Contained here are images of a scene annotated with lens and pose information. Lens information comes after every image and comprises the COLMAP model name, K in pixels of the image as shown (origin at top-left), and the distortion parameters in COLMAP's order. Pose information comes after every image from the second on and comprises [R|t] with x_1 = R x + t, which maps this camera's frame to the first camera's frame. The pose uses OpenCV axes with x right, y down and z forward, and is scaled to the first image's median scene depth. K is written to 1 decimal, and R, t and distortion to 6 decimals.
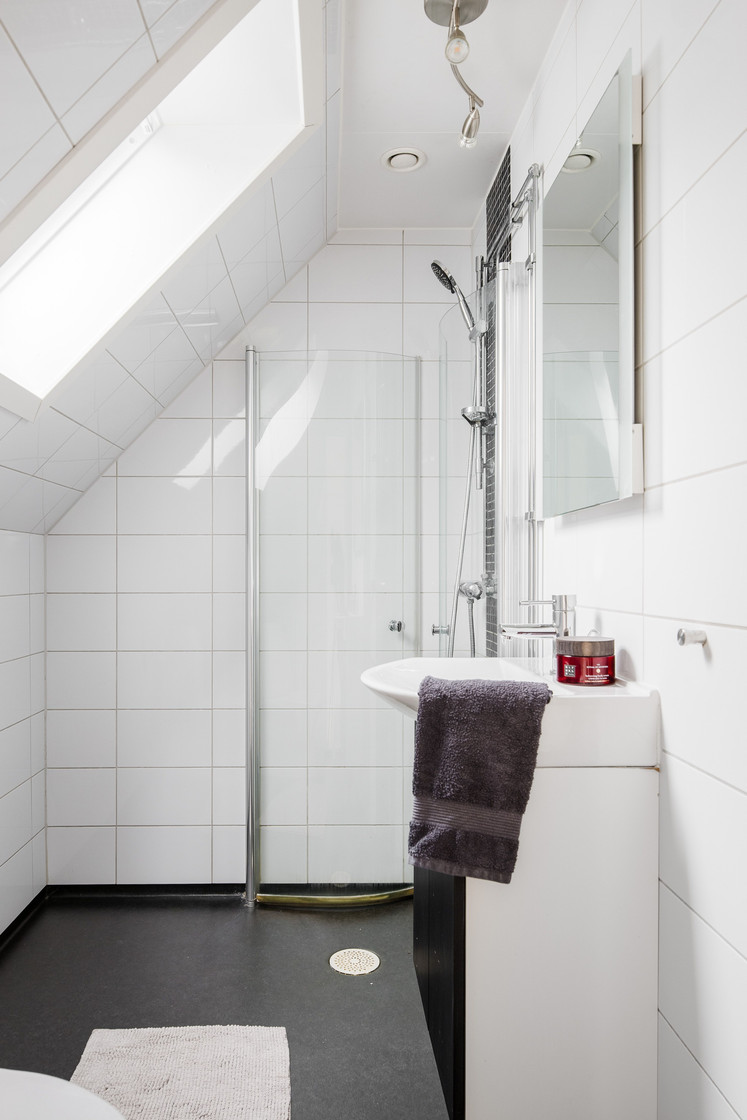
lens RADIAL K [[751.6, 0, 337.4], [0, 751.6, 566.0], [0, 0, 1]] dist [-0.004805, -0.001754]
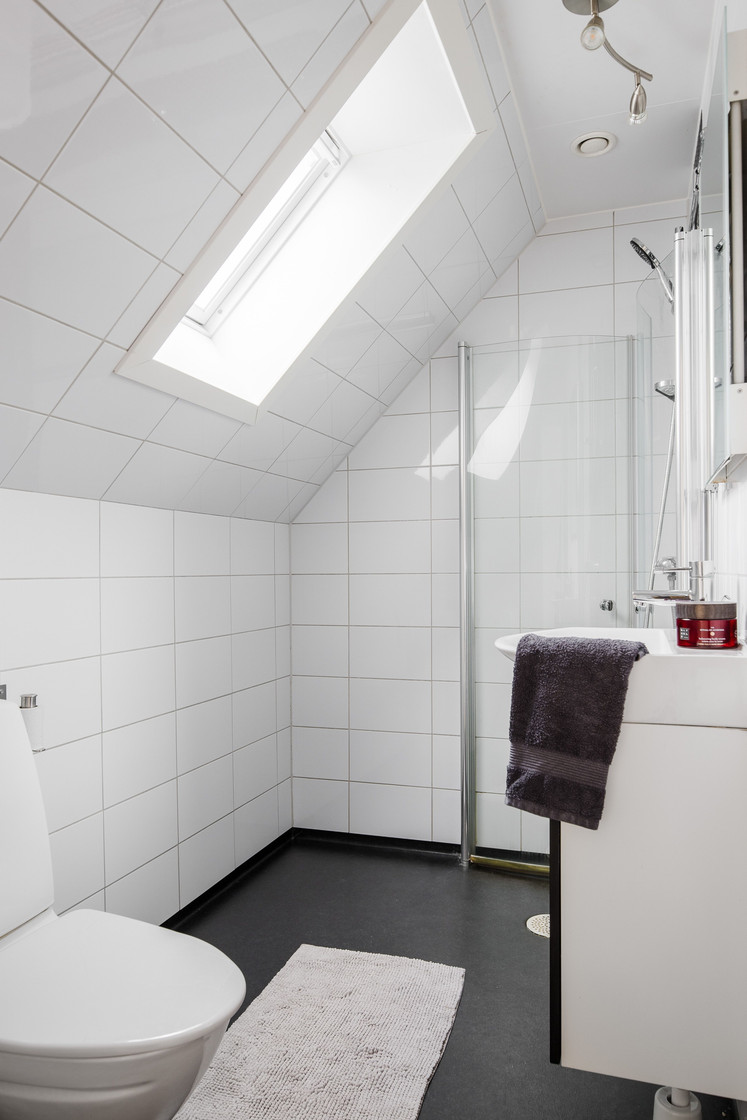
lens RADIAL K [[744.5, 0, 405.4], [0, 744.5, 560.0], [0, 0, 1]] dist [-0.006299, -0.001469]
pose [[0.950376, -0.012176, -0.310864, 0.188055], [0.011498, 0.999926, -0.004013, 0.028779], [0.310890, 0.000240, 0.950446, -0.044536]]
